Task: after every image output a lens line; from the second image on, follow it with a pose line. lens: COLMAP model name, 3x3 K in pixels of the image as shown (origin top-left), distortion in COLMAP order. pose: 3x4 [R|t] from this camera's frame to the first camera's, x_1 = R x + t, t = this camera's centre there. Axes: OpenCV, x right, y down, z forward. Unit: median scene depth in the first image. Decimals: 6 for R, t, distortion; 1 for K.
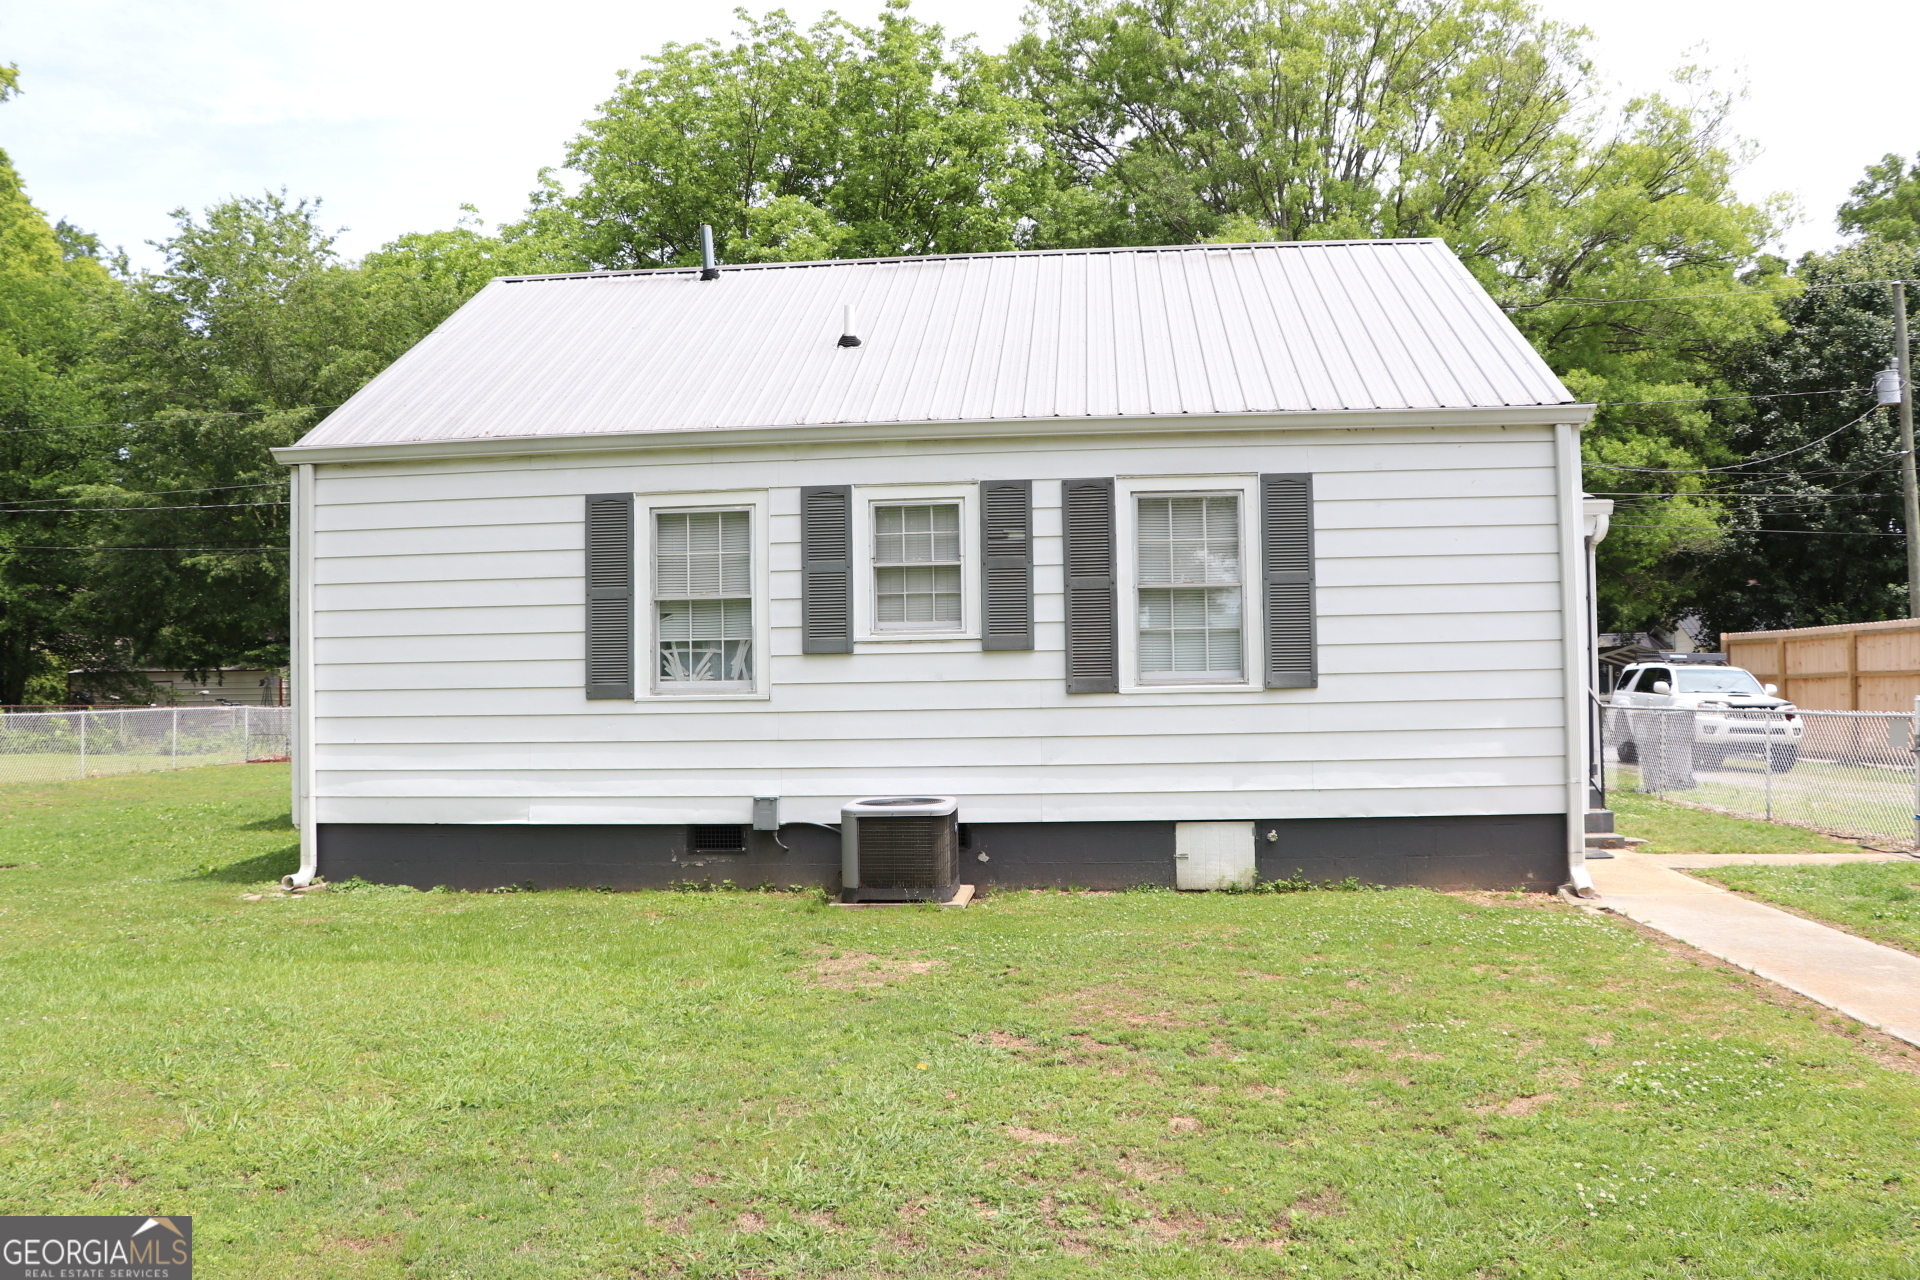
lens RADIAL K [[1576.6, 0, 953.0], [0, 1576.6, 651.6], [0, 0, 1]] dist [-0.185786, 0.155228]
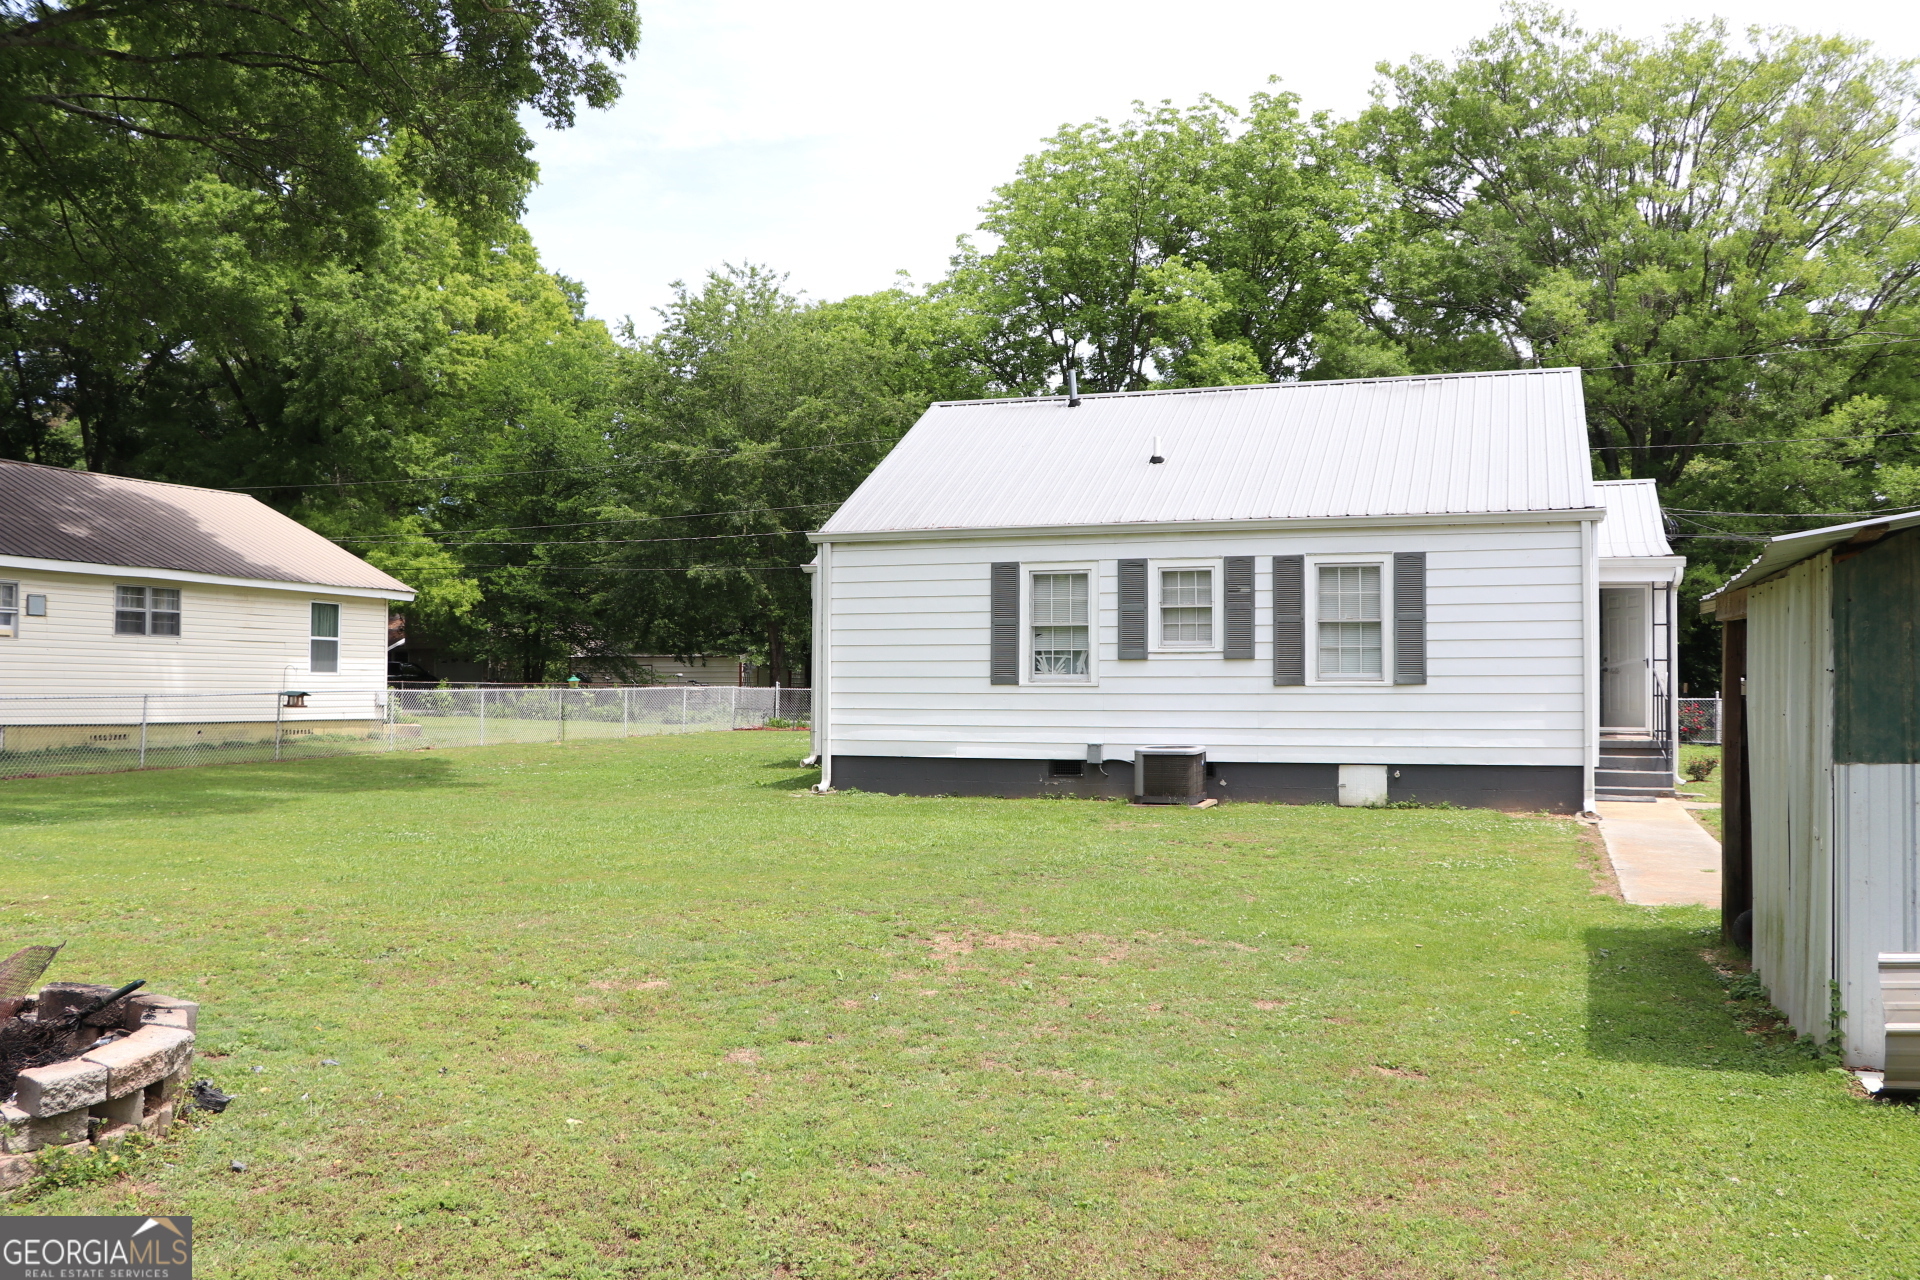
lens RADIAL K [[1576.6, 0, 949.8], [0, 1576.6, 651.6], [0, 0, 1]] dist [-0.185786, 0.155228]
pose [[0.965286, 0.011904, -0.260924, 0.167083], [-0.009996, 0.999913, 0.008639, -0.019126], [0.261004, -0.005731, 0.965321, -0.659329]]
